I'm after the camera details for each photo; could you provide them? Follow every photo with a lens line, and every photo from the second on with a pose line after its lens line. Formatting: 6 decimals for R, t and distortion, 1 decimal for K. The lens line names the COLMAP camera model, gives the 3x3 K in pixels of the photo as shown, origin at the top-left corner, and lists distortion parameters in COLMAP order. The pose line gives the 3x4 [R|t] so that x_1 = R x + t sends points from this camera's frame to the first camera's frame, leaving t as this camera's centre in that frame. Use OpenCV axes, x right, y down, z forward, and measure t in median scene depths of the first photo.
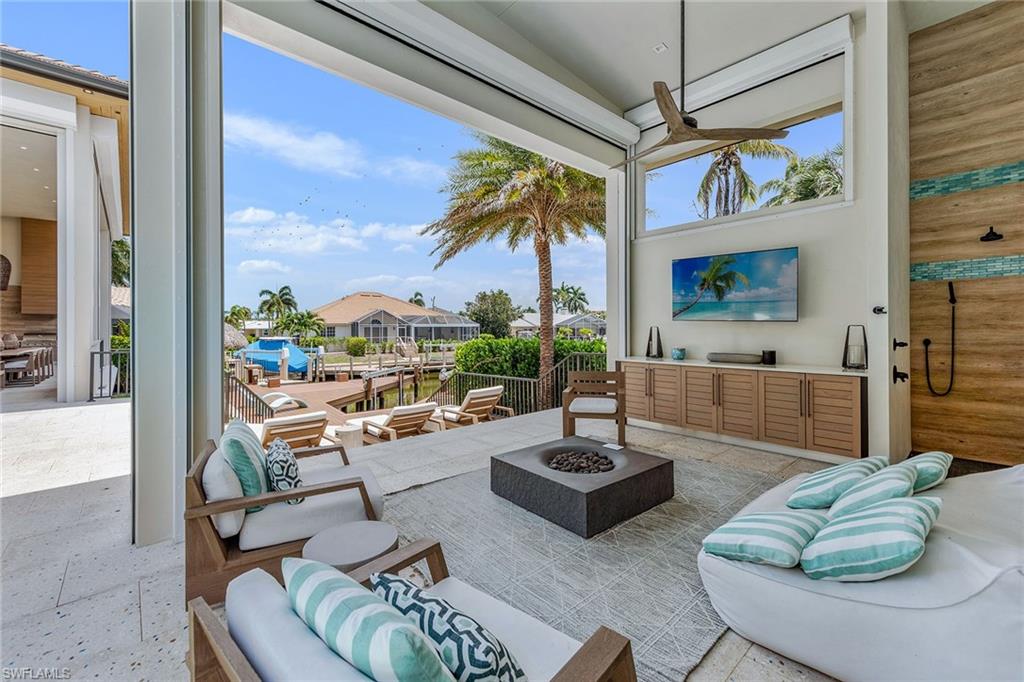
lens RADIAL K [[426.7, 0, 512.9], [0, 426.7, 332.6], [0, 0, 1]] dist [0.001524, 0.000069]
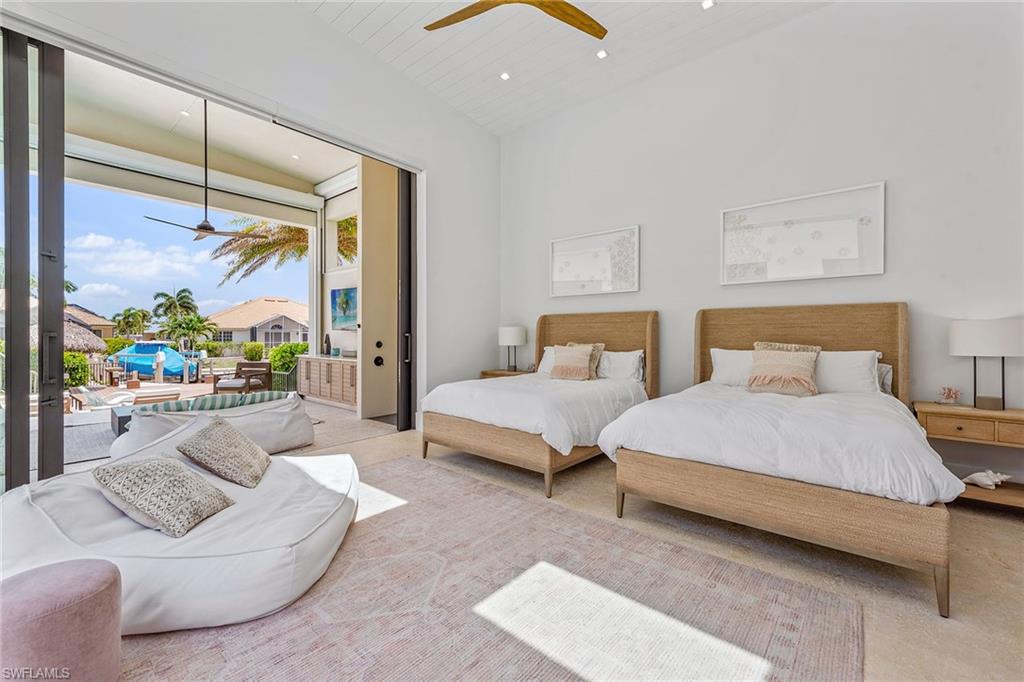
lens RADIAL K [[426.7, 0, 513.2], [0, 426.7, 336.7], [0, 0, 1]] dist [0.001524, 0.000069]
pose [[0.990055, 0.007297, 0.140494, 0.122757], [-0.006758, 0.999968, -0.004314, -0.001875], [-0.140521, 0.003322, 0.990072, -0.112247]]
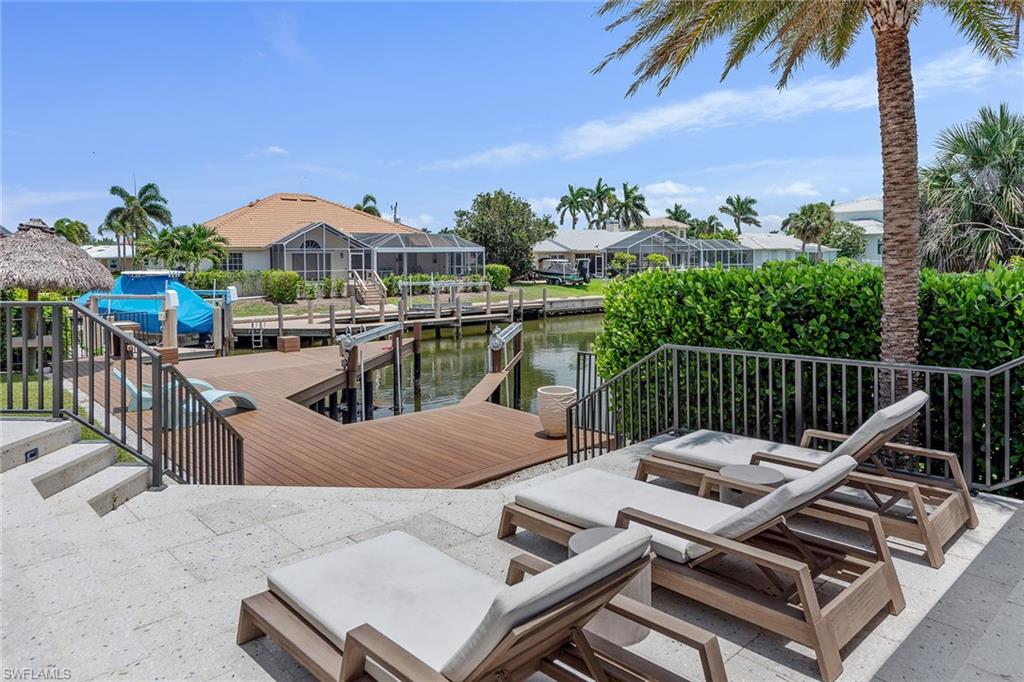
lens RADIAL K [[686.1, 0, 524.7], [0, 686.1, 309.1], [0, 0, 1]] dist [0.005881, -0.000717]
pose [[0.999826, -0.006803, 0.017385, -0.061824], [0.005608, 0.997676, 0.067908, 0.001777], [-0.017807, -0.067799, 0.997540, 0.068466]]
